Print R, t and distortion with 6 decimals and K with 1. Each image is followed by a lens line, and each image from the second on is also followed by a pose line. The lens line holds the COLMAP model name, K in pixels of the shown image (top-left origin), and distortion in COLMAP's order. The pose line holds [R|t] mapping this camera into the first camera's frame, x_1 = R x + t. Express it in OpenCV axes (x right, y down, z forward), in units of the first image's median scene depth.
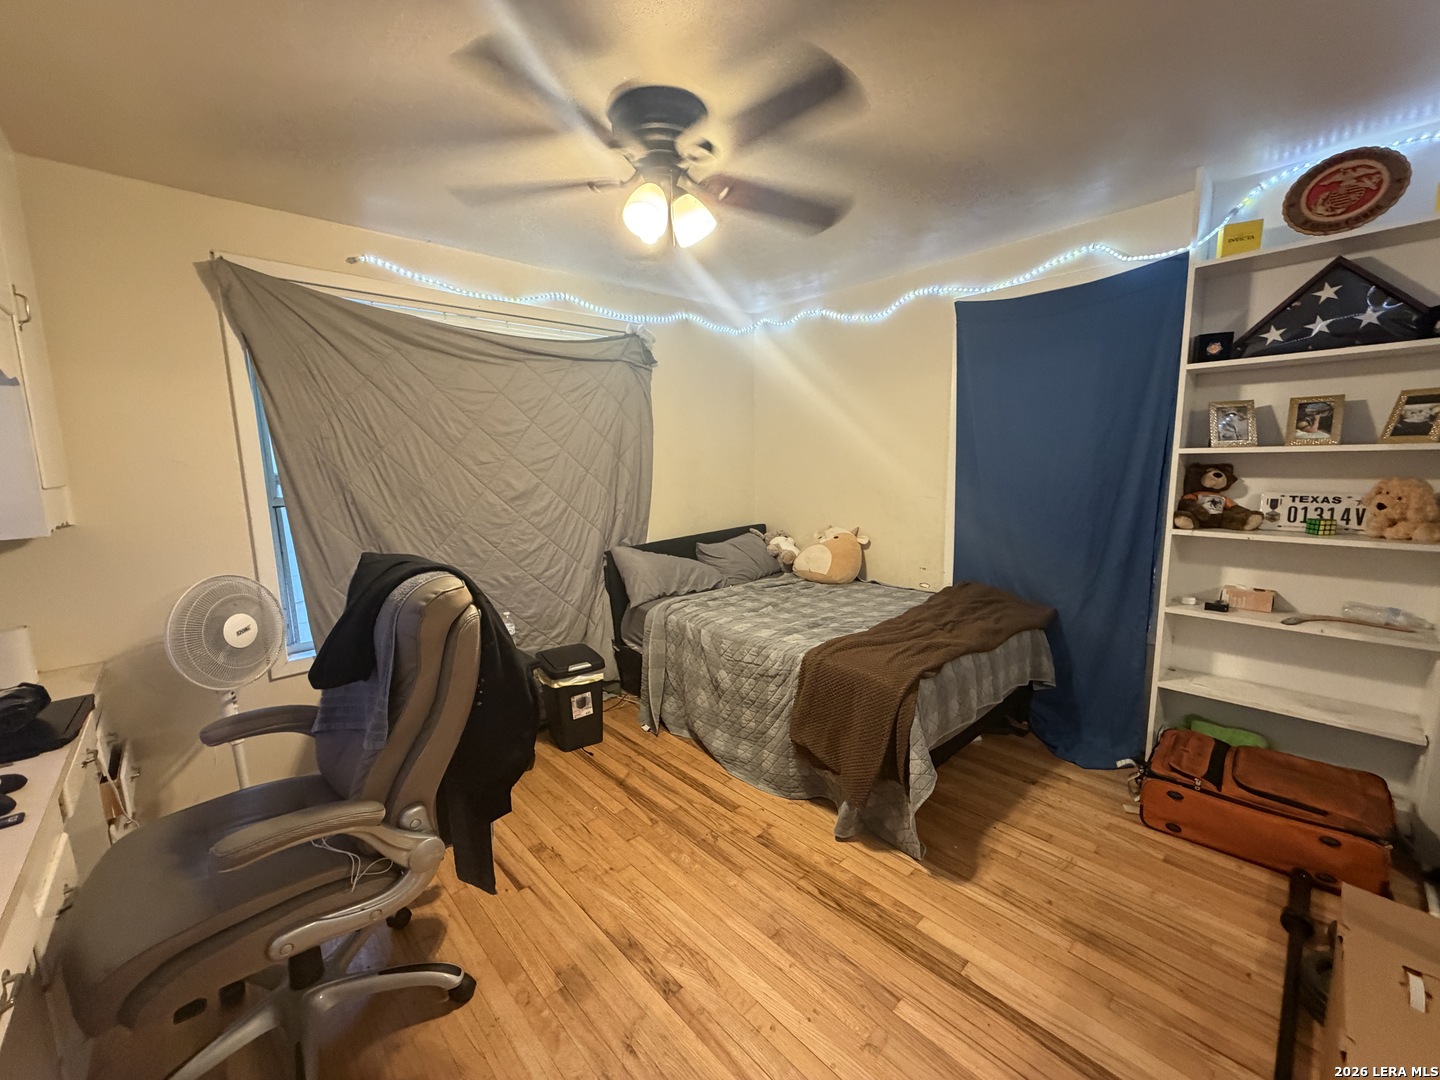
lens RADIAL K [[571.7, 0, 718.5], [0, 571.7, 541.9], [0, 0, 1]] dist [0.000878, -0.000196]
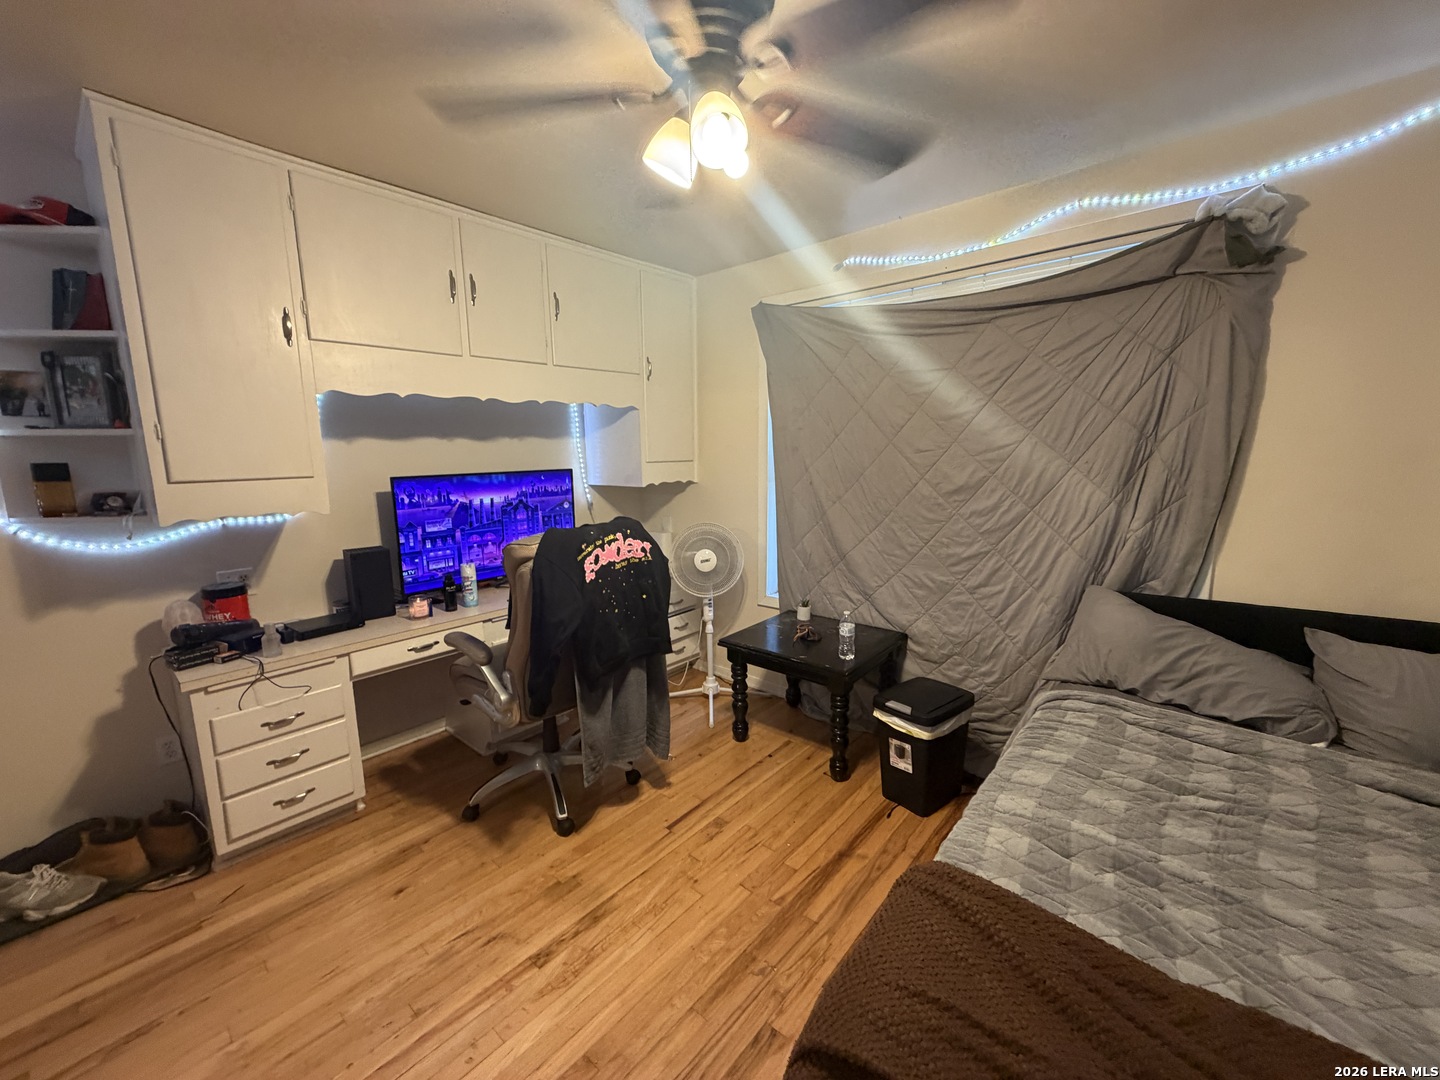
lens RADIAL K [[575.8, 0, 720.0], [0, 575.8, 540.0], [0, 0, 1]] dist [-0.001961, -0.000102]
pose [[0.108734, 0.174735, -0.978593, 0.491277], [-0.133238, 0.978109, 0.159844, -0.110279], [0.985101, 0.113006, 0.129635, 0.629827]]
